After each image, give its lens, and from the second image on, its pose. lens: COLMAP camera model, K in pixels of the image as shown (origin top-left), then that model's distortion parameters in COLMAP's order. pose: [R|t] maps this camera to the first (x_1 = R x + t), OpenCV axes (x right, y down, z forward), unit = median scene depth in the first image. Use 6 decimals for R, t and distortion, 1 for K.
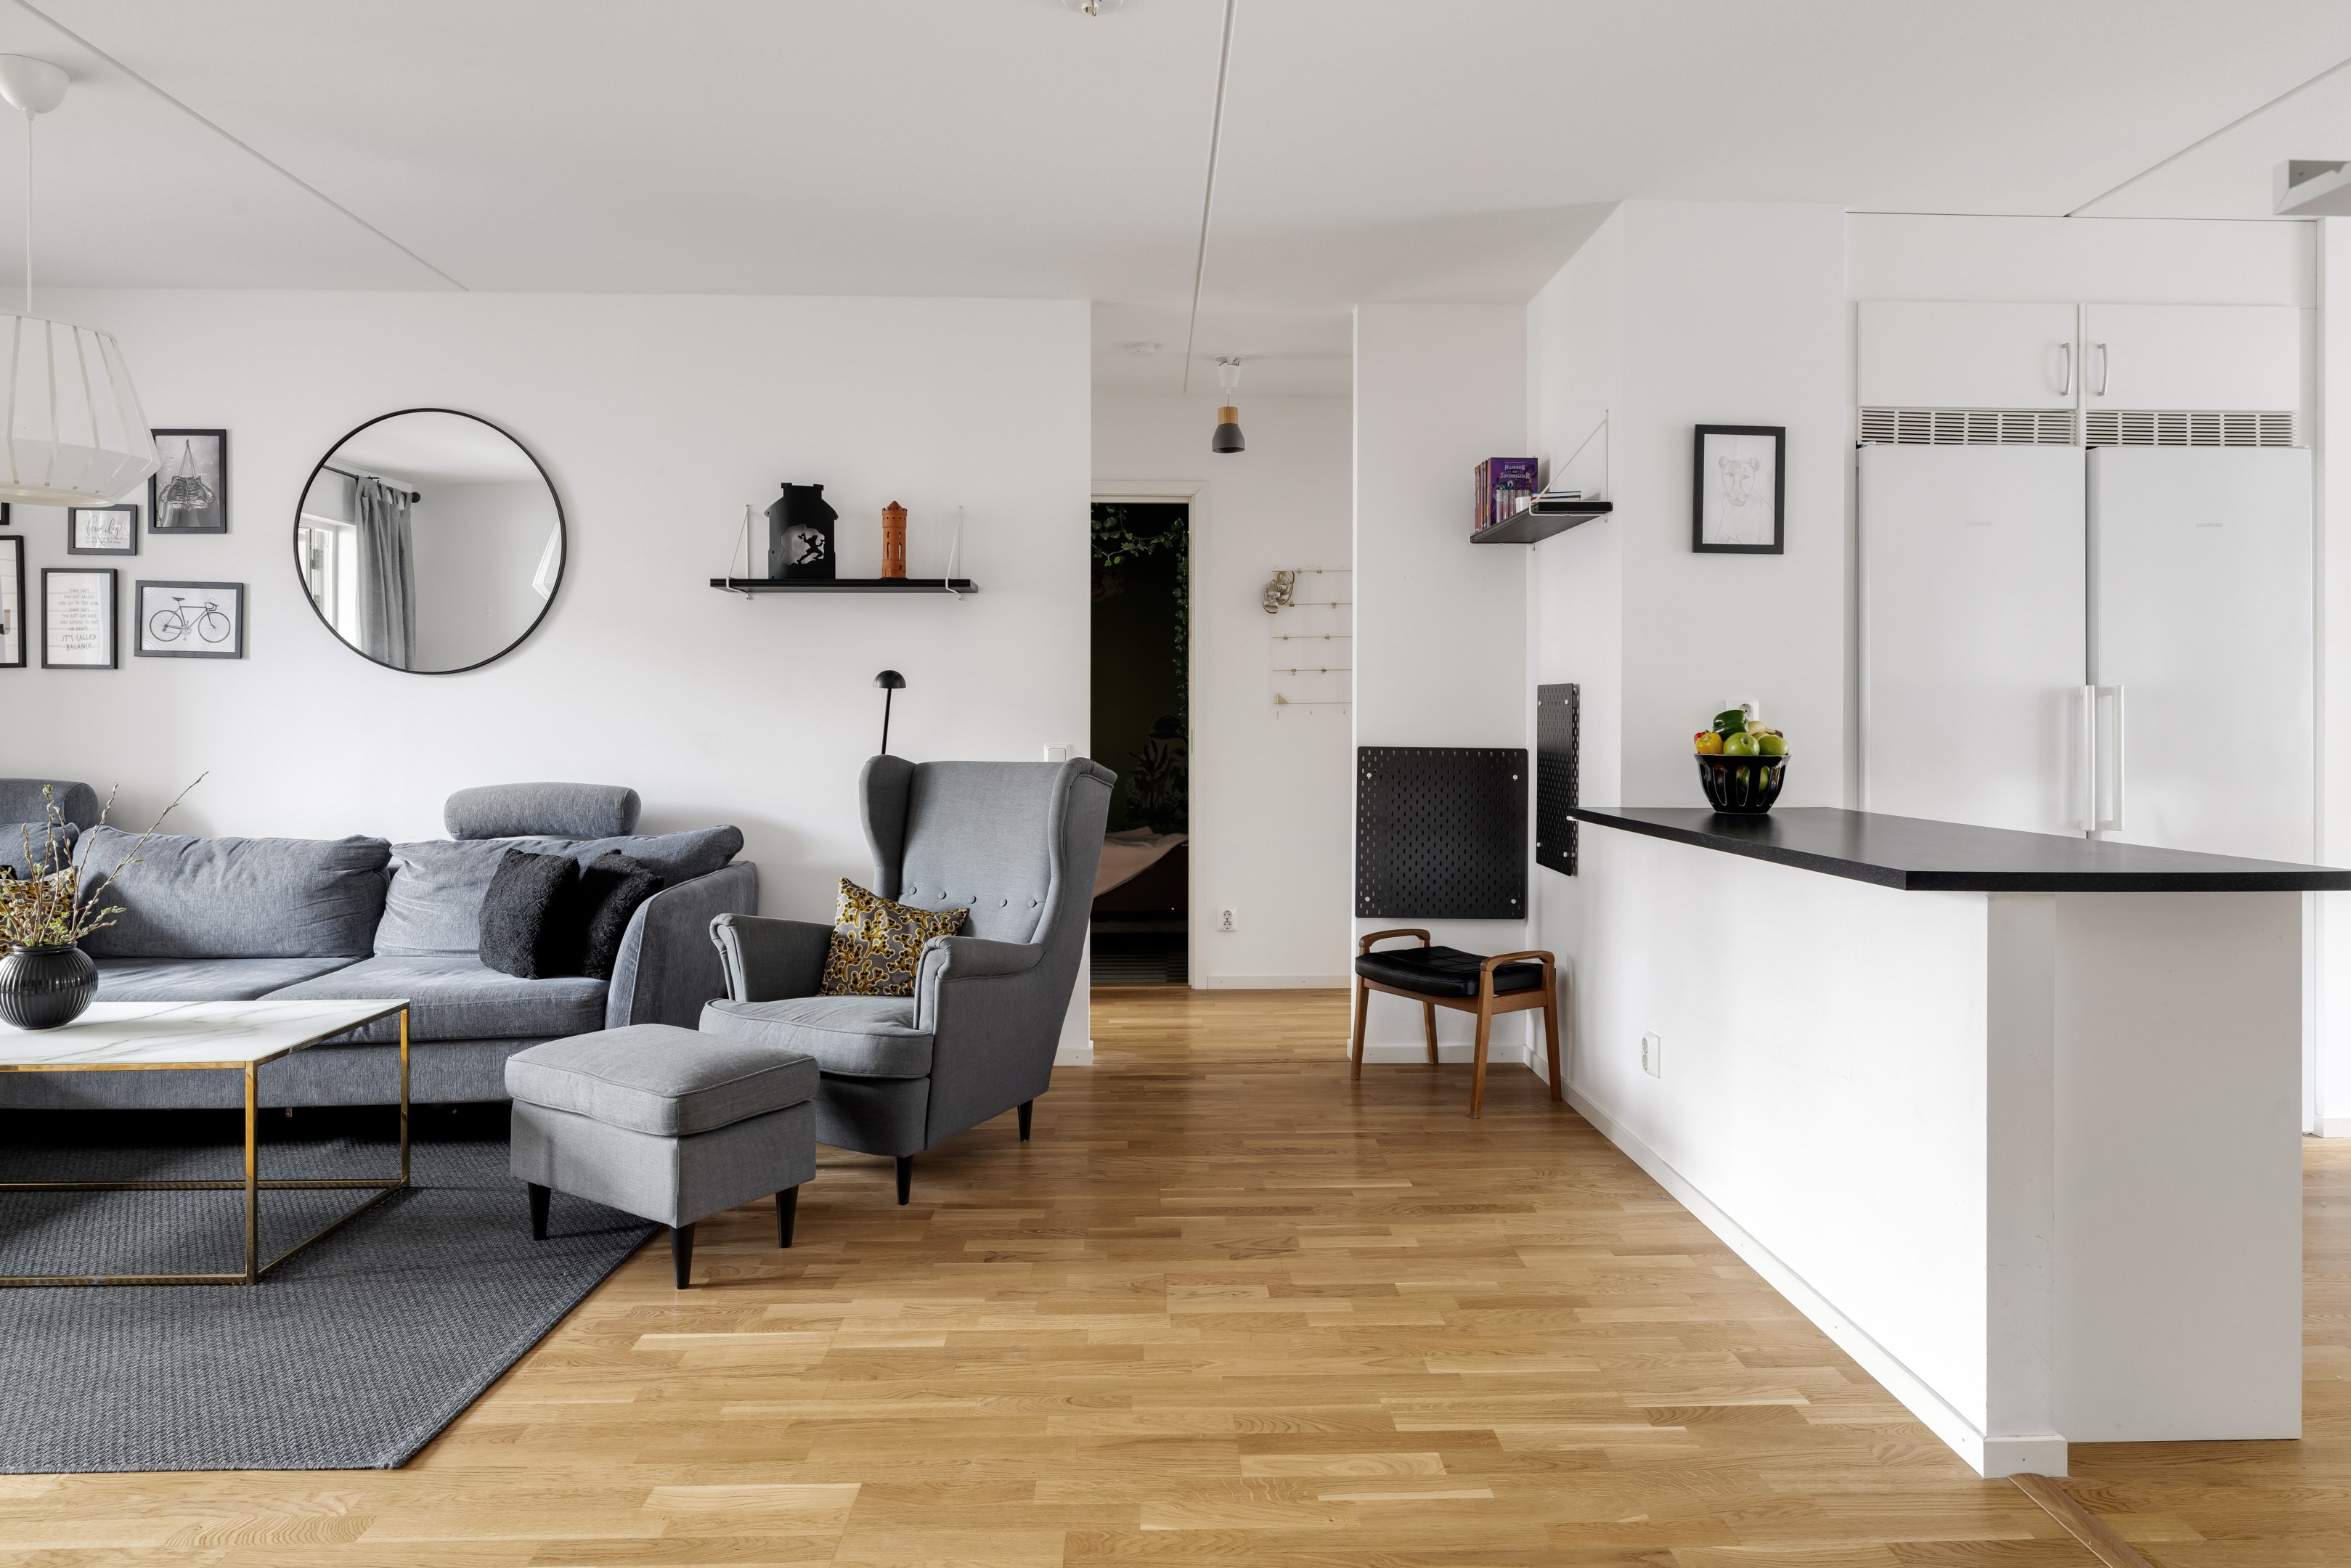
lens RADIAL K [[1421.9, 0, 1186.5], [0, 1421.9, 723.8], [0, 0, 1]] dist [-0.001680, -0.000332]
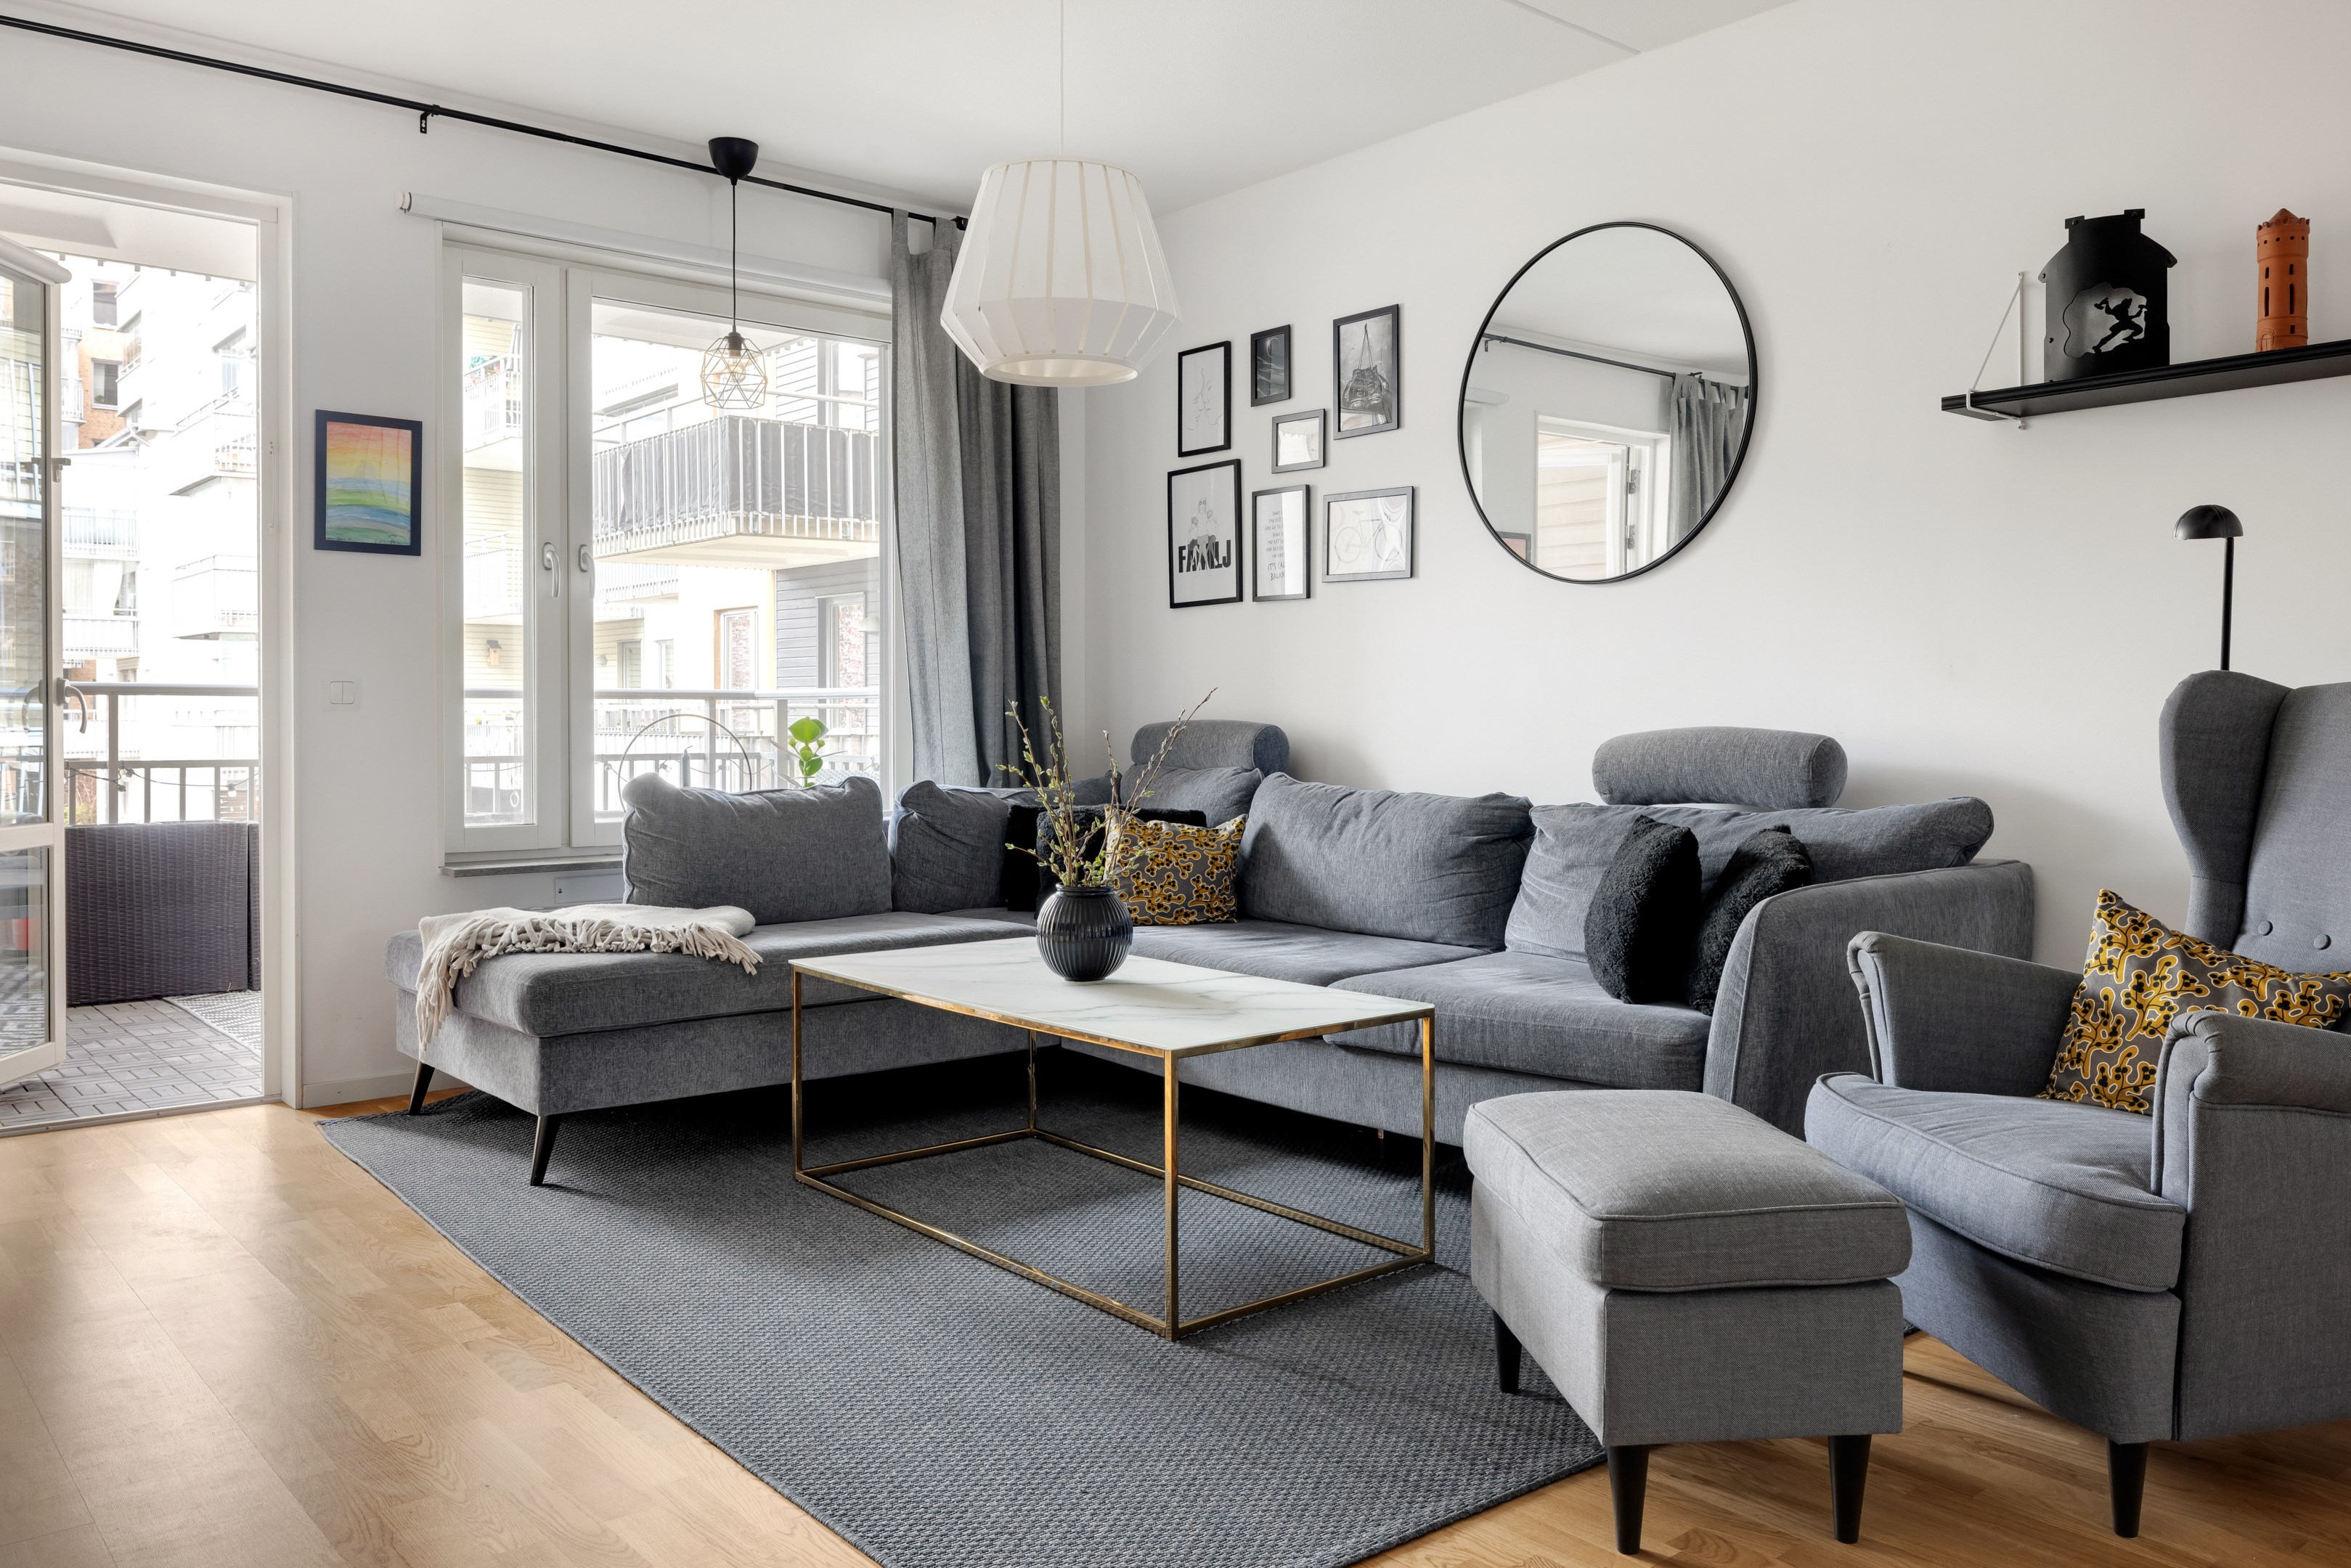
lens RADIAL K [[1774.4, 0, 1184.0], [0, 1774.4, 716.0], [0, 0, 1]] dist [0.005577, -0.002351]
pose [[0.620216, -0.001052, -0.784430, 0.070059], [0.001723, 0.999999, 0.000021, 0.037678], [0.784429, -0.001364, 0.620217, 0.276384]]
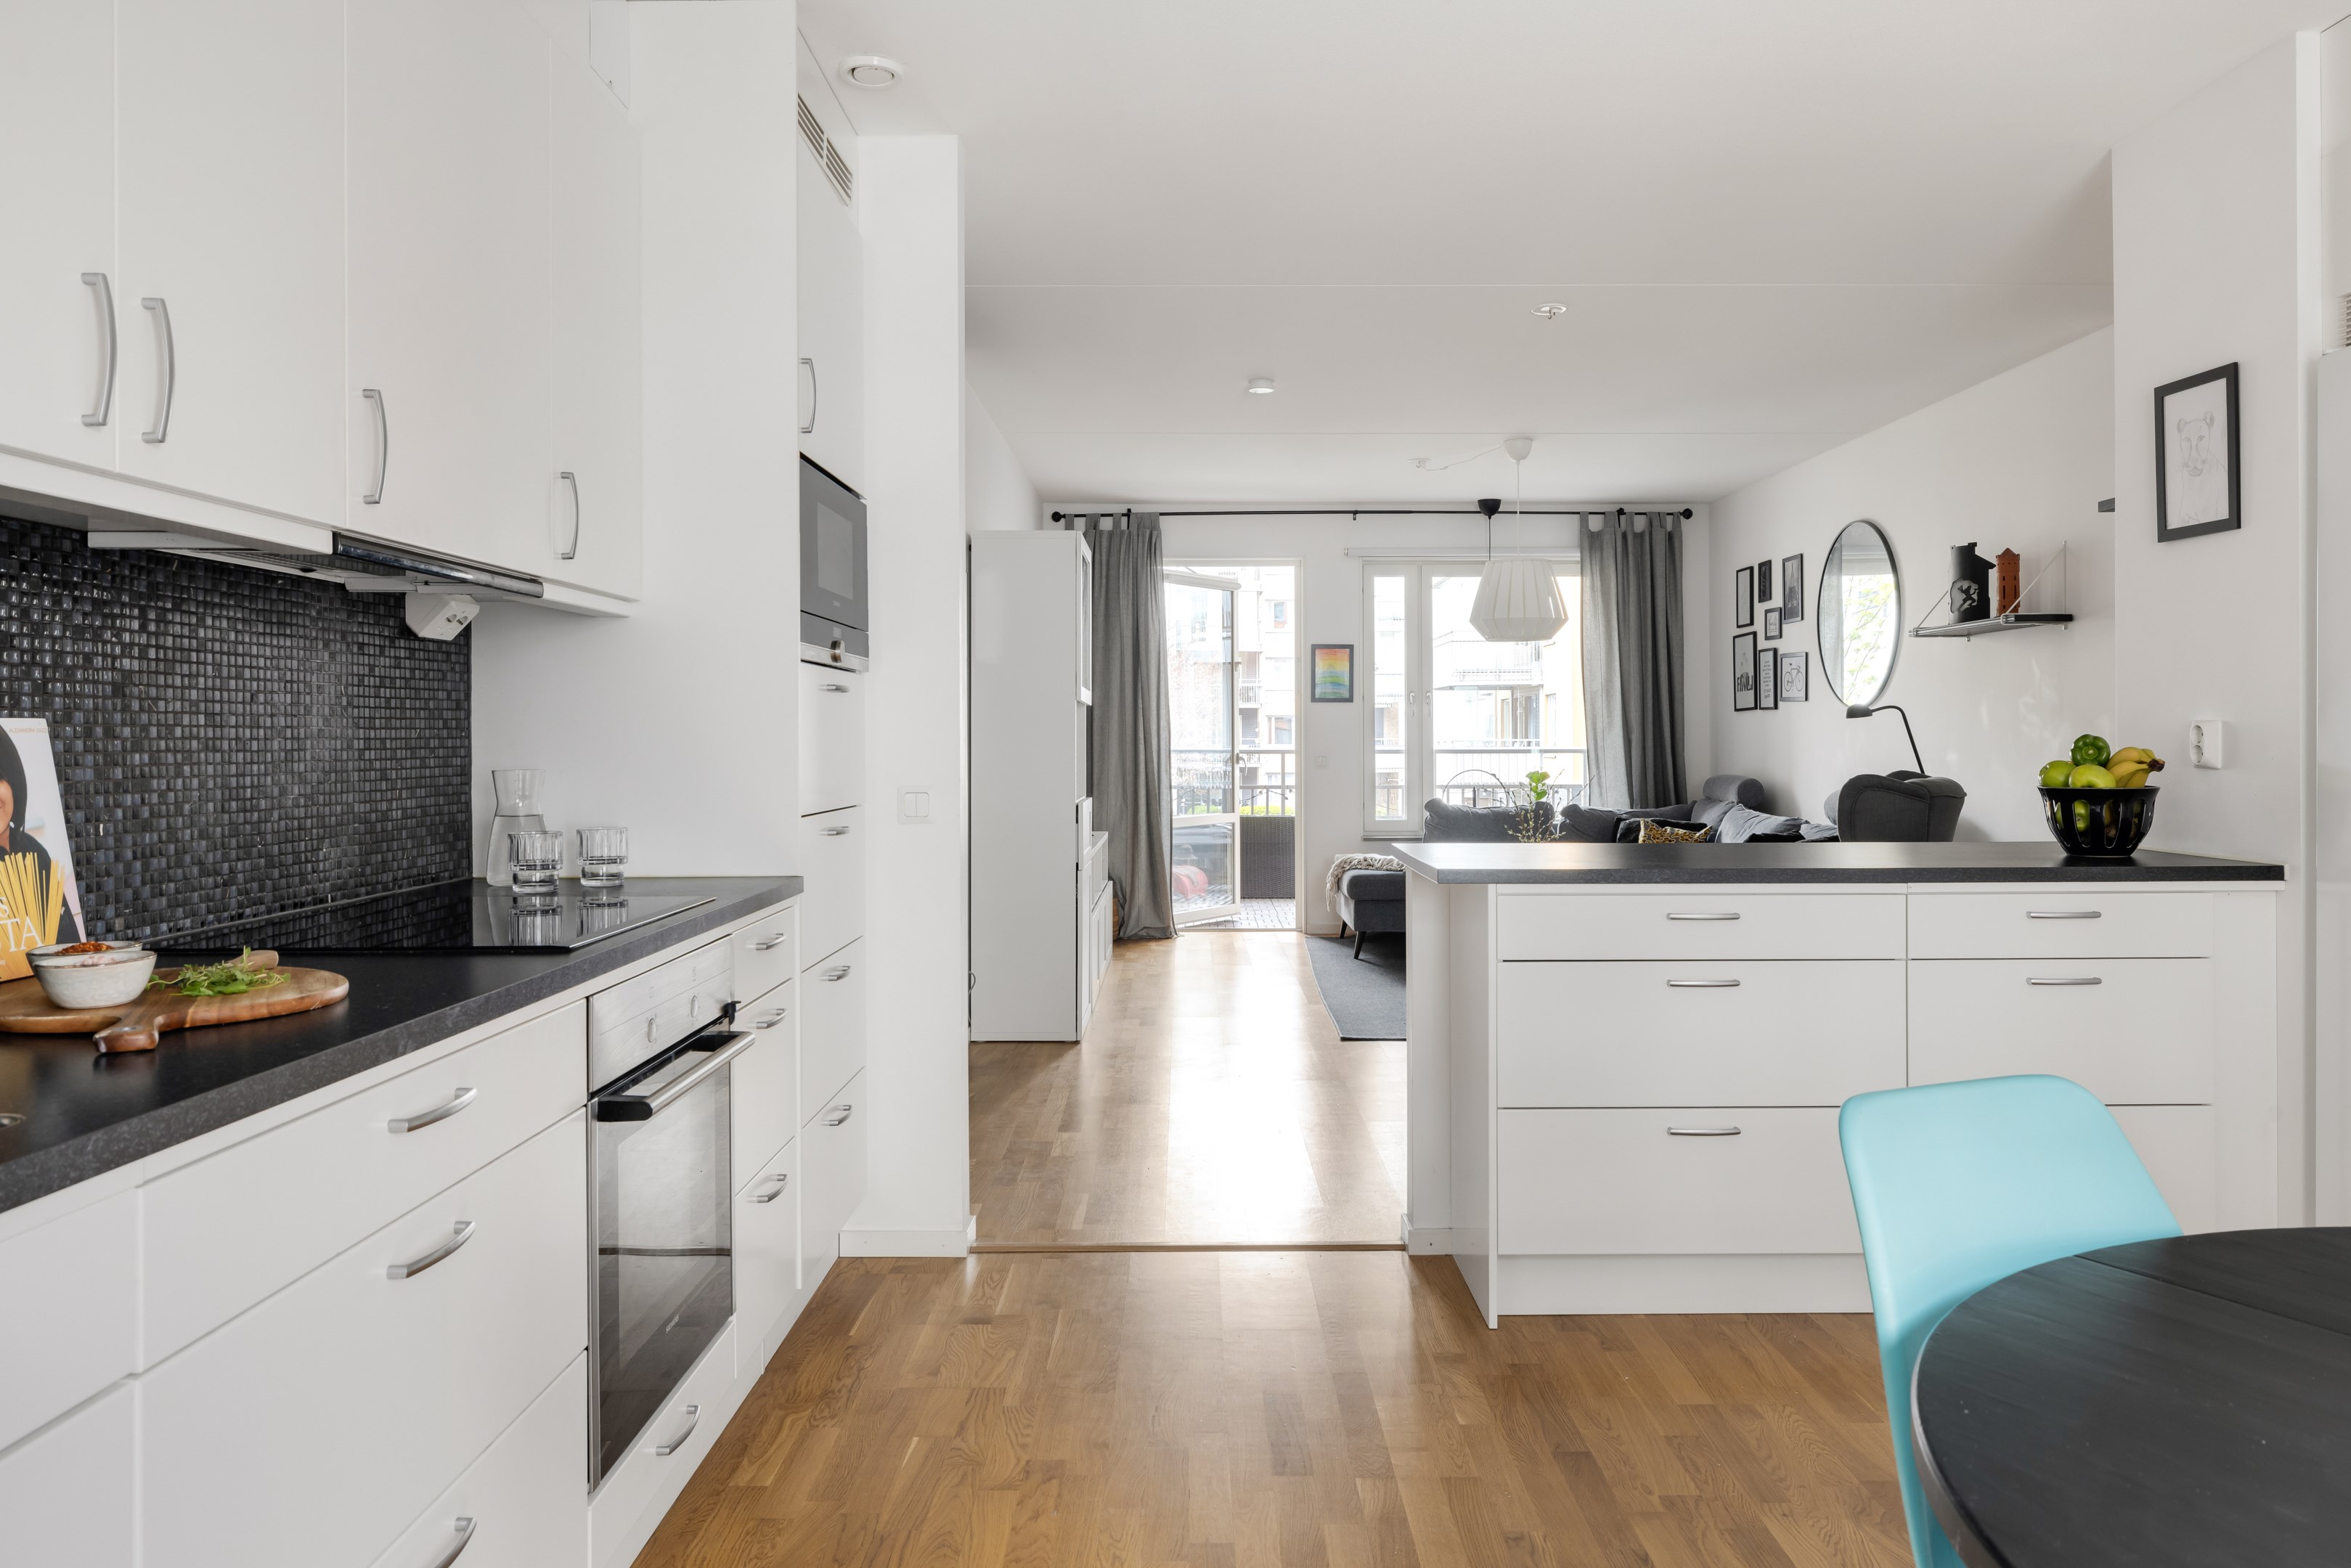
lens RADIAL K [[1568.8, 0, 1176.2], [0, 1568.8, 723.7], [0, 0, 1]] dist [0.000091, -0.000243]
pose [[-0.037660, -0.010334, -0.999237, 1.156521], [0.006596, 0.999922, -0.010590, -0.008377], [0.999269, -0.006989, -0.037589, 0.415542]]
